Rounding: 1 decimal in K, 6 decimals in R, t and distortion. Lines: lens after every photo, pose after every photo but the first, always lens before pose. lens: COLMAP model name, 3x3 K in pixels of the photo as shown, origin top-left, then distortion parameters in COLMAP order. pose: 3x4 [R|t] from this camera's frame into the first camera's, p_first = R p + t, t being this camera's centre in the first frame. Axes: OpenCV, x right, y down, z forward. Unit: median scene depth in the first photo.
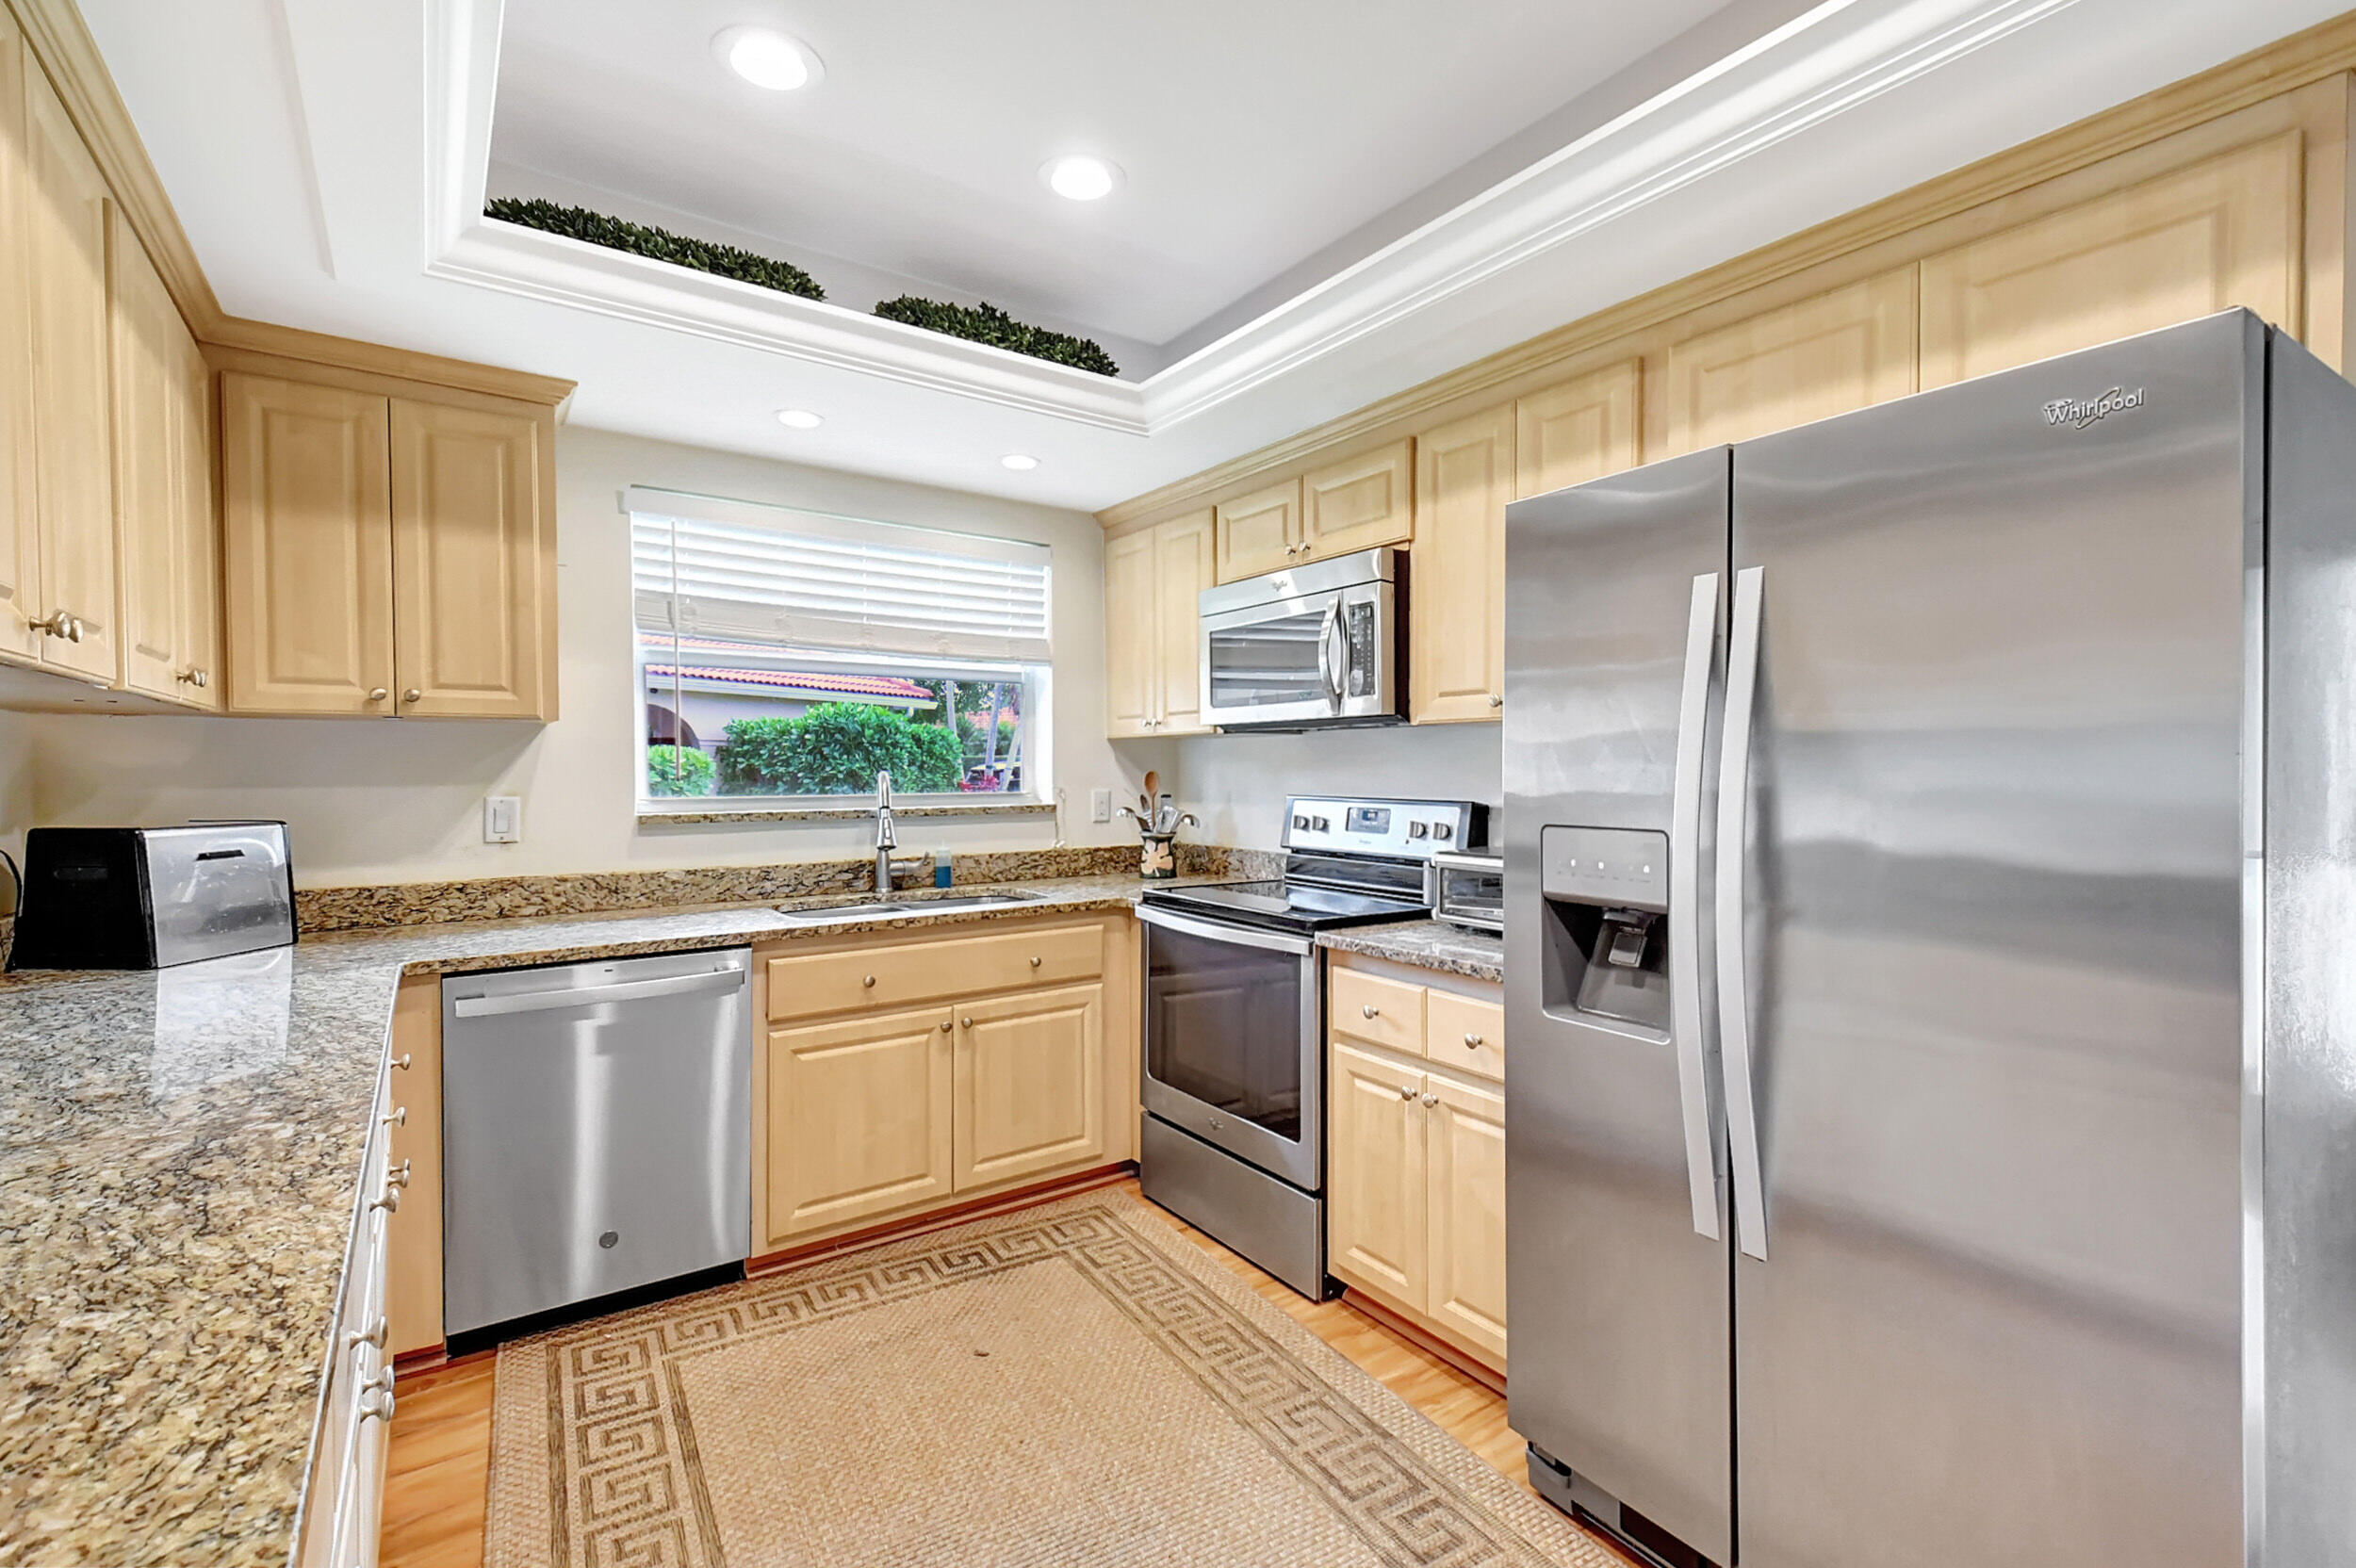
lens RADIAL K [[1036.5, 0, 1187.1], [0, 1036.5, 775.1], [0, 0, 1]] dist [0.021060, -0.015358]
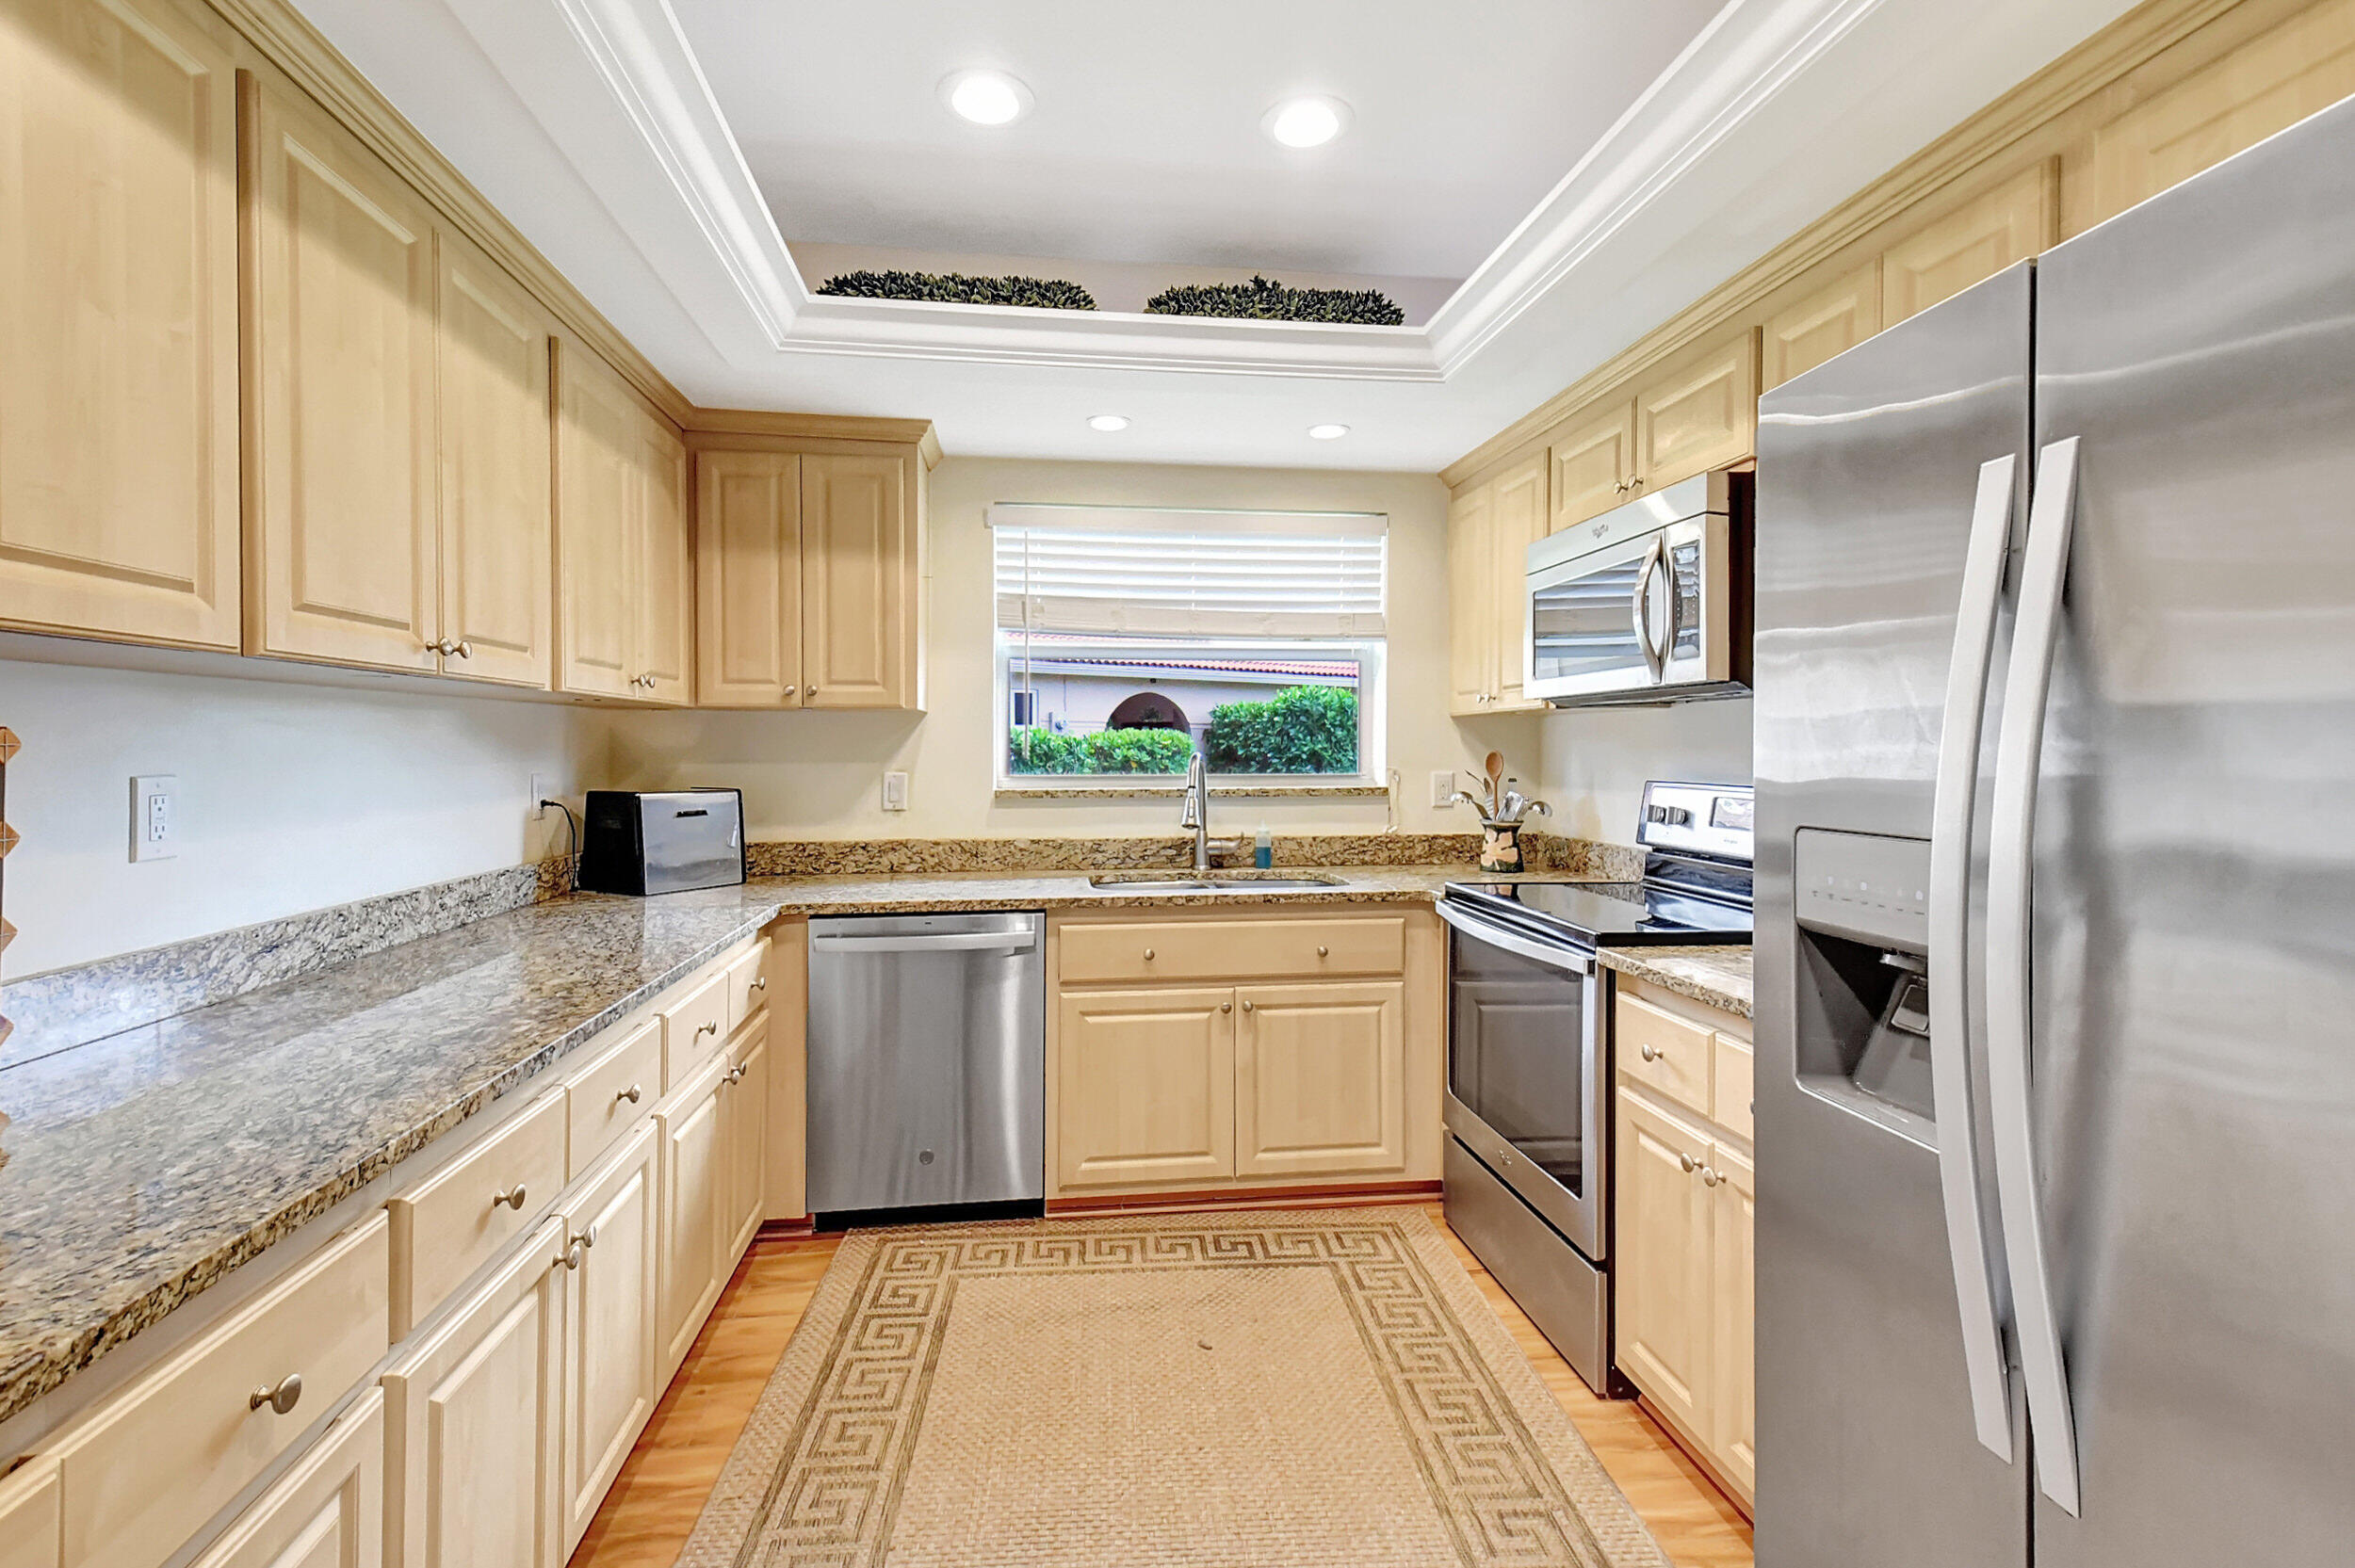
lens RADIAL K [[1035.9, 0, 1169.3], [0, 1035.9, 745.5], [0, 0, 1]] dist [0.021060, -0.015358]
pose [[0.882231, -0.001222, -0.470815, 0.211069], [-0.003390, 0.999954, -0.008947, -0.000460], [0.470804, 0.009489, 0.882187, 0.104480]]
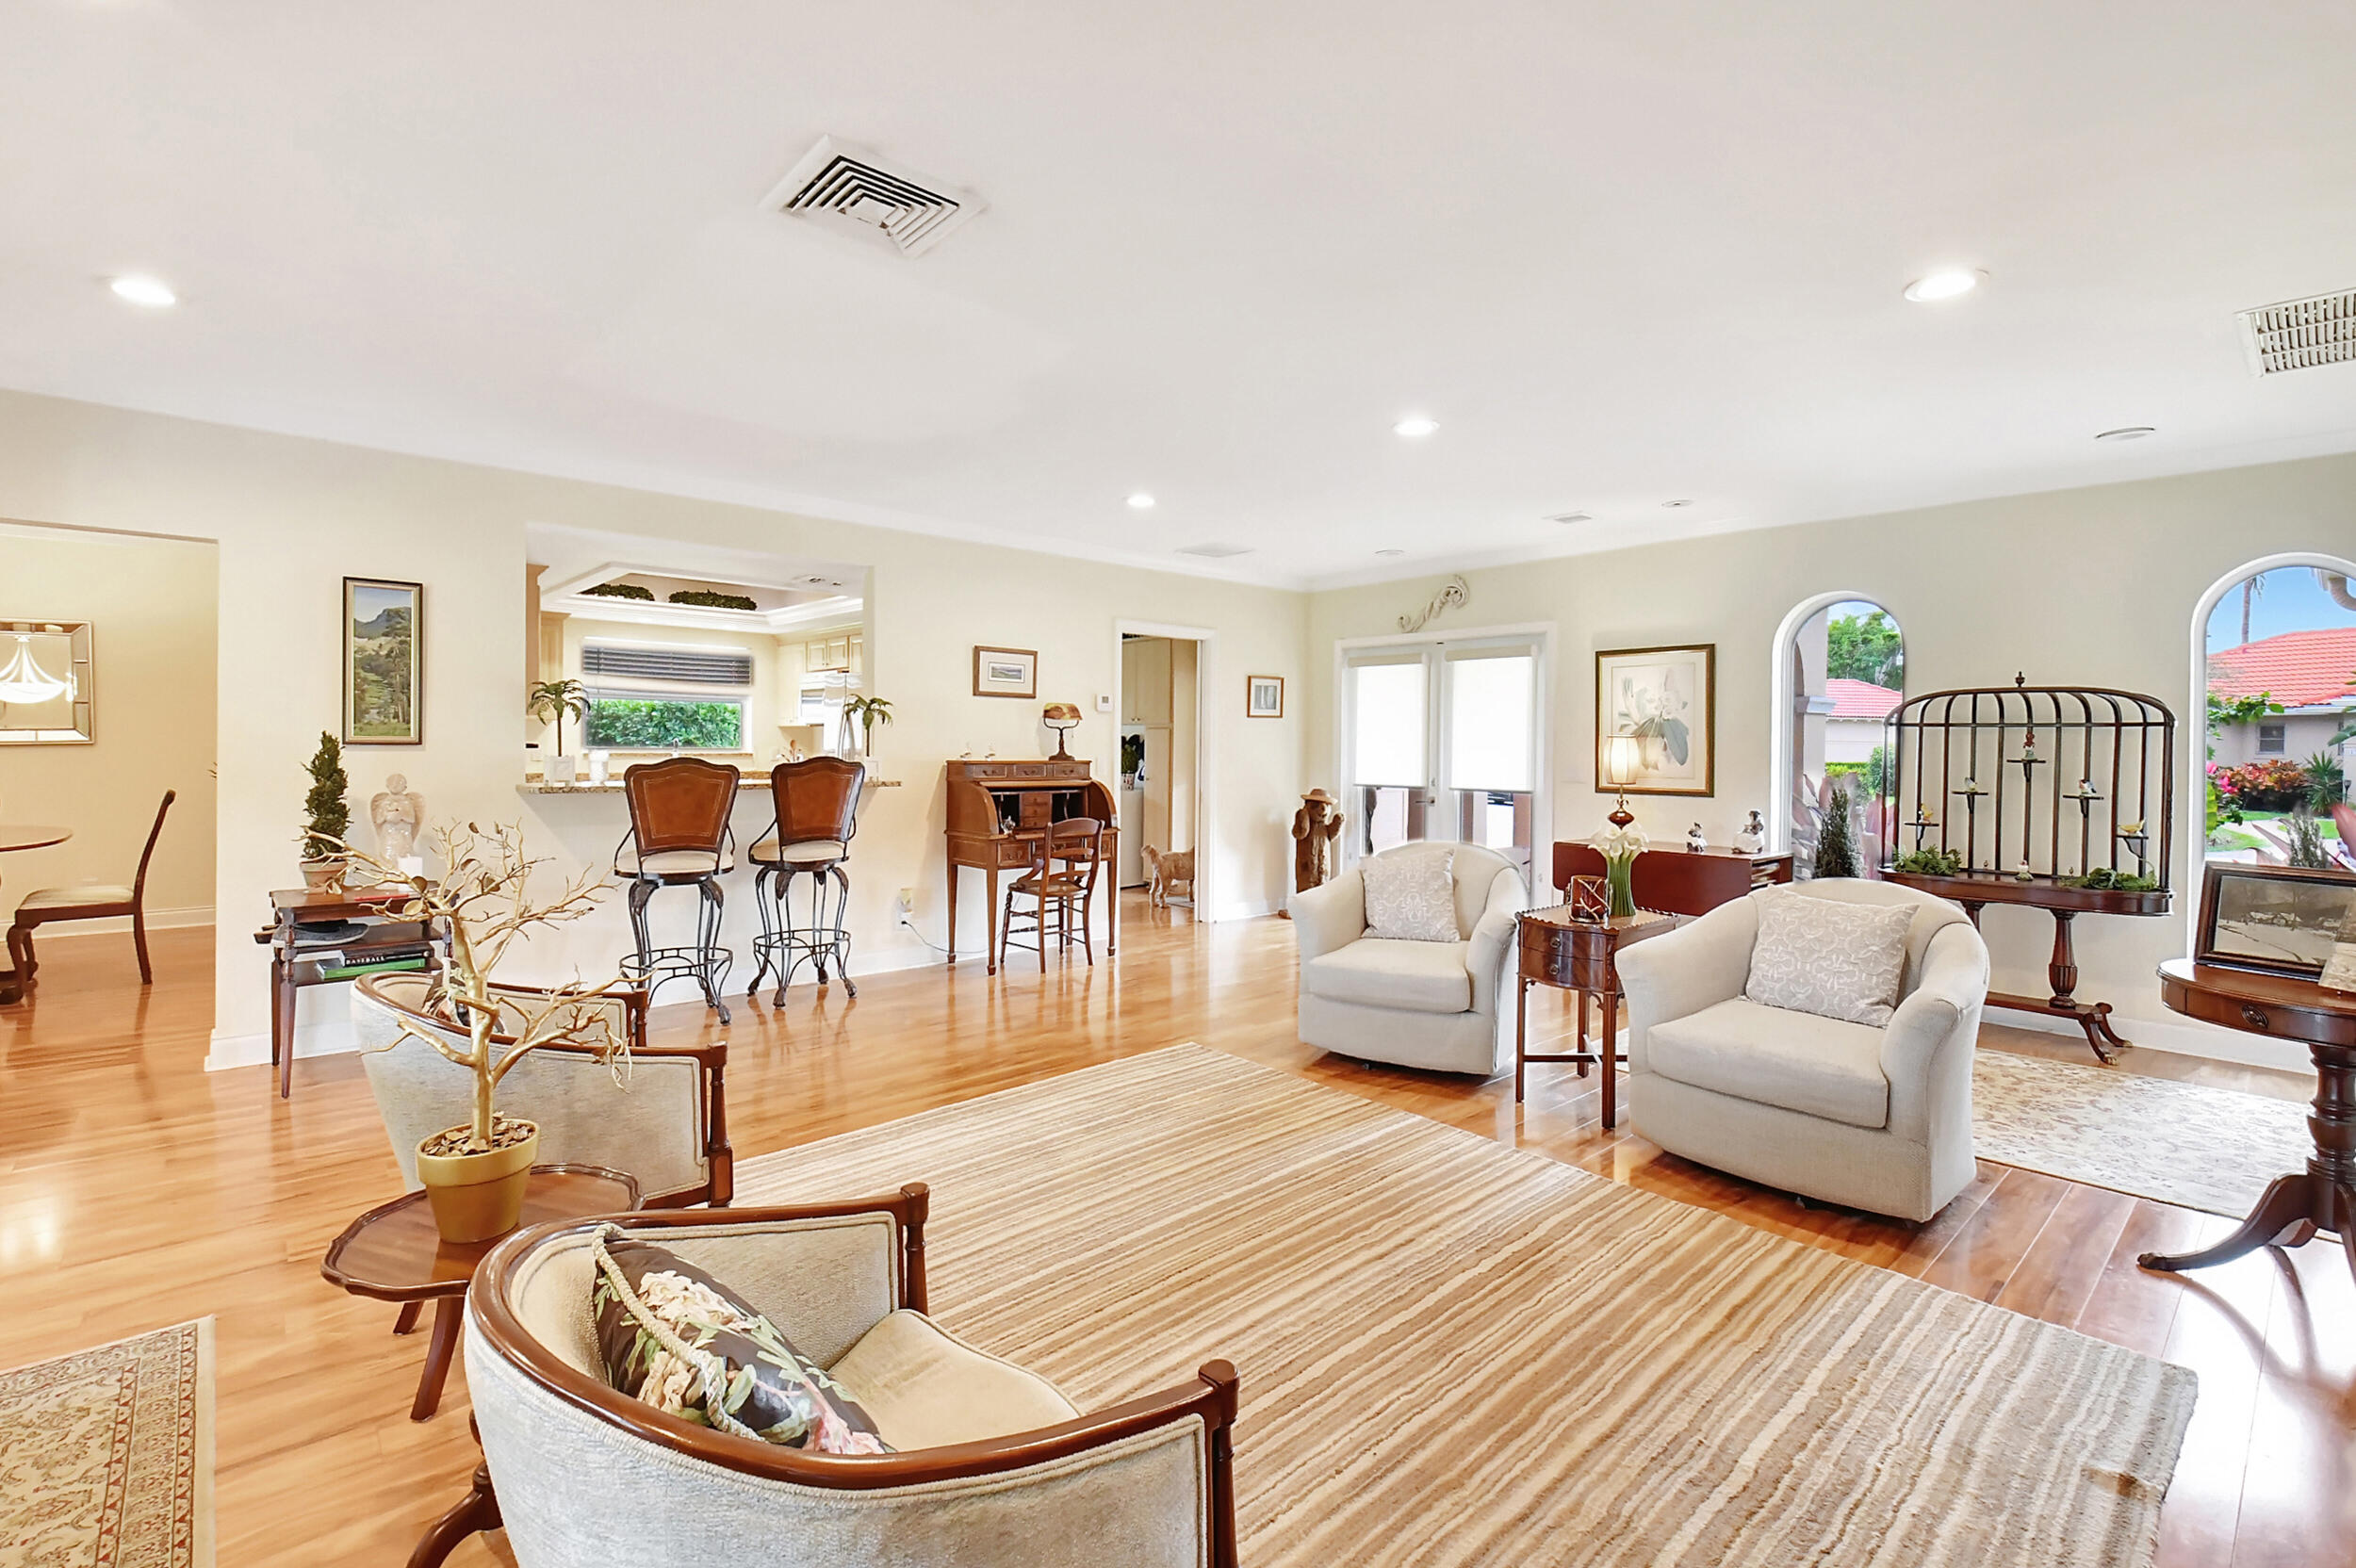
lens RADIAL K [[1036.5, 0, 1161.2], [0, 1036.5, 773.3], [0, 0, 1]] dist [0.021060, -0.015358]
pose [[0.994895, 0.006255, 0.100725, 0.904161], [-0.008616, 0.999698, 0.023021, 0.016748], [-0.100551, -0.023771, 0.994648, -2.419546]]
